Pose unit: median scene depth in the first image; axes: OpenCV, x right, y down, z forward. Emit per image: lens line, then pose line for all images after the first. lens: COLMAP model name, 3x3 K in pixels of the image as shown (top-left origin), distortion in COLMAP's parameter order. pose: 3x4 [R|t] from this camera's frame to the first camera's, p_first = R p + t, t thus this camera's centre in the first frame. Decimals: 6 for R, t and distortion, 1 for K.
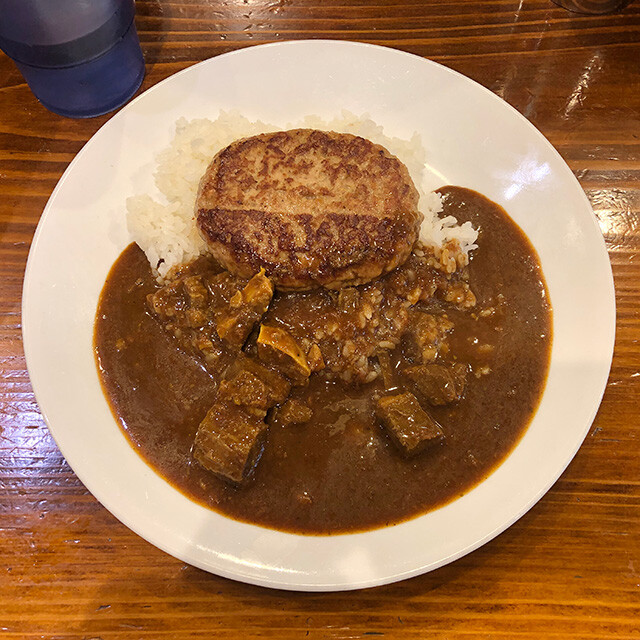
lens RADIAL K [[712.6, 0, 320.0], [0, 712.6, 320.0], [0, 0, 1]] dist [0.015828, 0.004851]
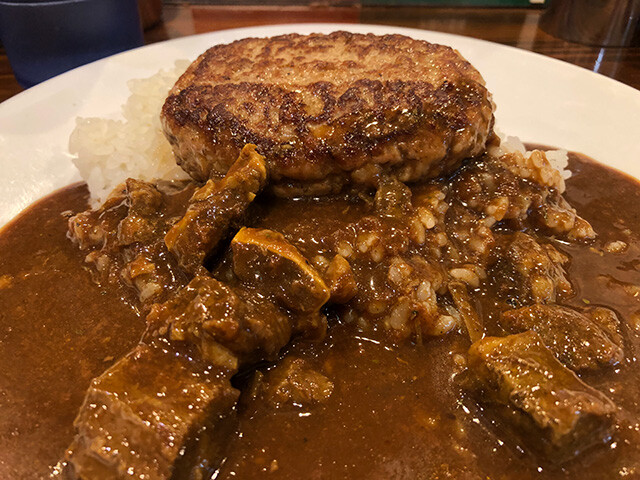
lens RADIAL K [[549.0, 0, 316.2], [0, 549.0, 238.6], [0, 0, 1]] dist [-0.035390, -0.002763]
pose [[0.999902, 0.010405, -0.009405, -0.019644], [-0.013646, 0.876656, -0.480924, 0.221607], [0.003241, 0.481005, 0.876712, 0.614492]]
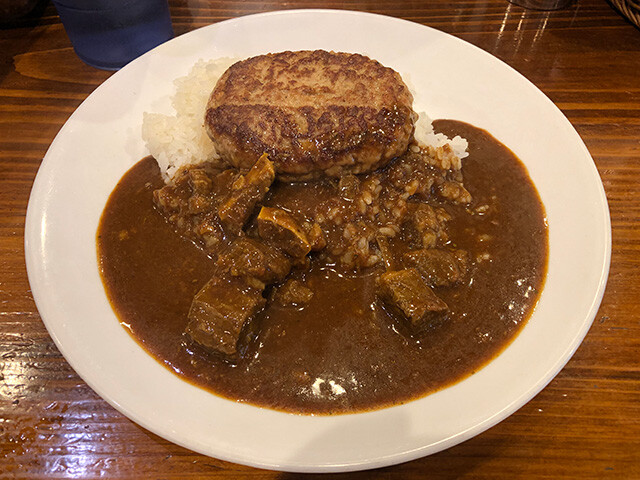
lens RADIAL K [[541.4, 0, 320.0], [0, 541.4, 240.0], [0, 0, 1]] dist [0.000379, 0.002446]
pose [[0.999975, 0.006058, 0.003652, -0.003509], [-0.004978, 0.969521, -0.244957, 0.237682], [-0.005024, 0.244933, 0.969527, 0.264650]]
